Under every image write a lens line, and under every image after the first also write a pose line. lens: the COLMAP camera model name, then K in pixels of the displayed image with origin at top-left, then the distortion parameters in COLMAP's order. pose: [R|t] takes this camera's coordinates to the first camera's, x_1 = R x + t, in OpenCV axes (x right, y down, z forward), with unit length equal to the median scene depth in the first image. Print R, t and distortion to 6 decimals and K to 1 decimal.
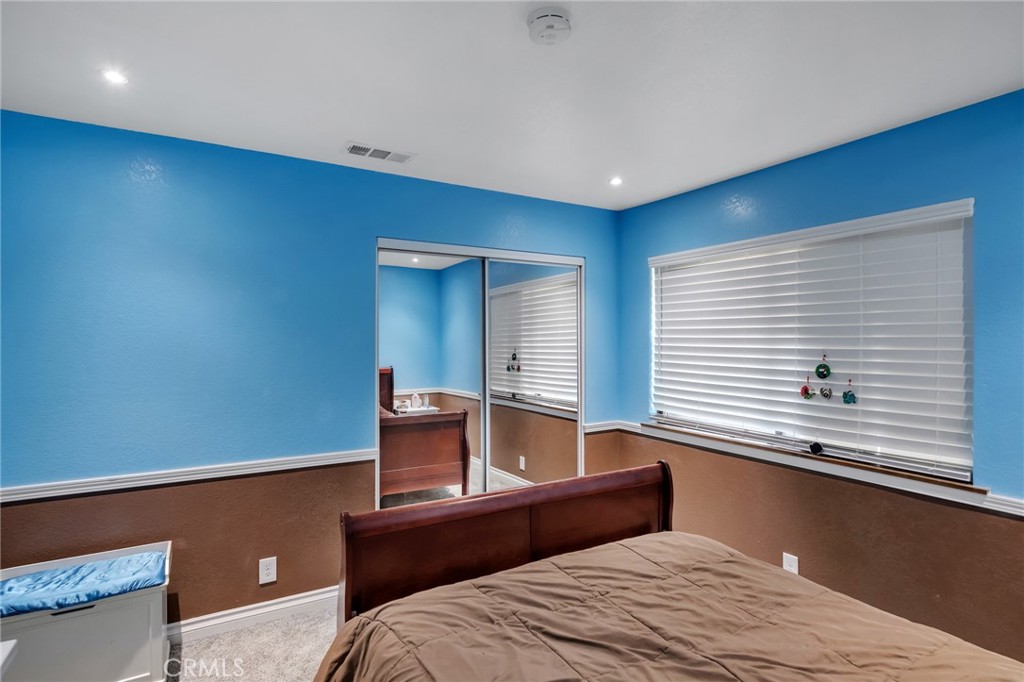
lens RADIAL K [[519.1, 0, 512.0], [0, 519.1, 341.0], [0, 0, 1]] dist [-0.000723, -0.000333]
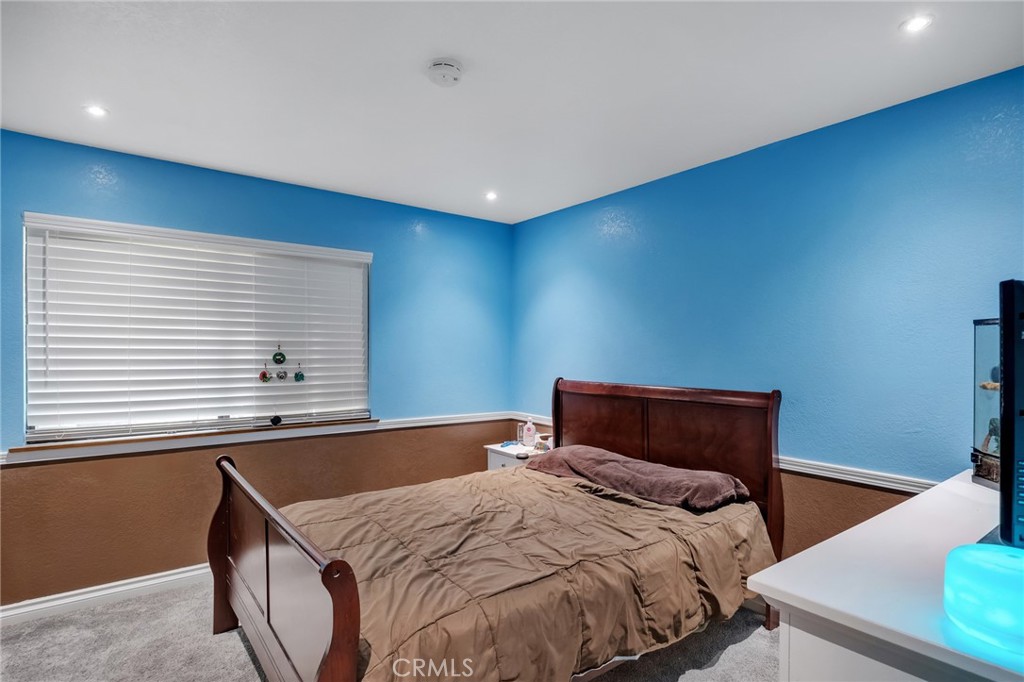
lens RADIAL K [[526.8, 0, 511.3], [0, 526.8, 354.0], [0, 0, 1]] dist [0.000249, -0.000042]
pose [[-0.118922, -0.009974, 0.992854, -0.766009], [-0.000995, 0.999950, 0.009926, 0.036535], [-0.992903, 0.000192, -0.118926, 0.623529]]
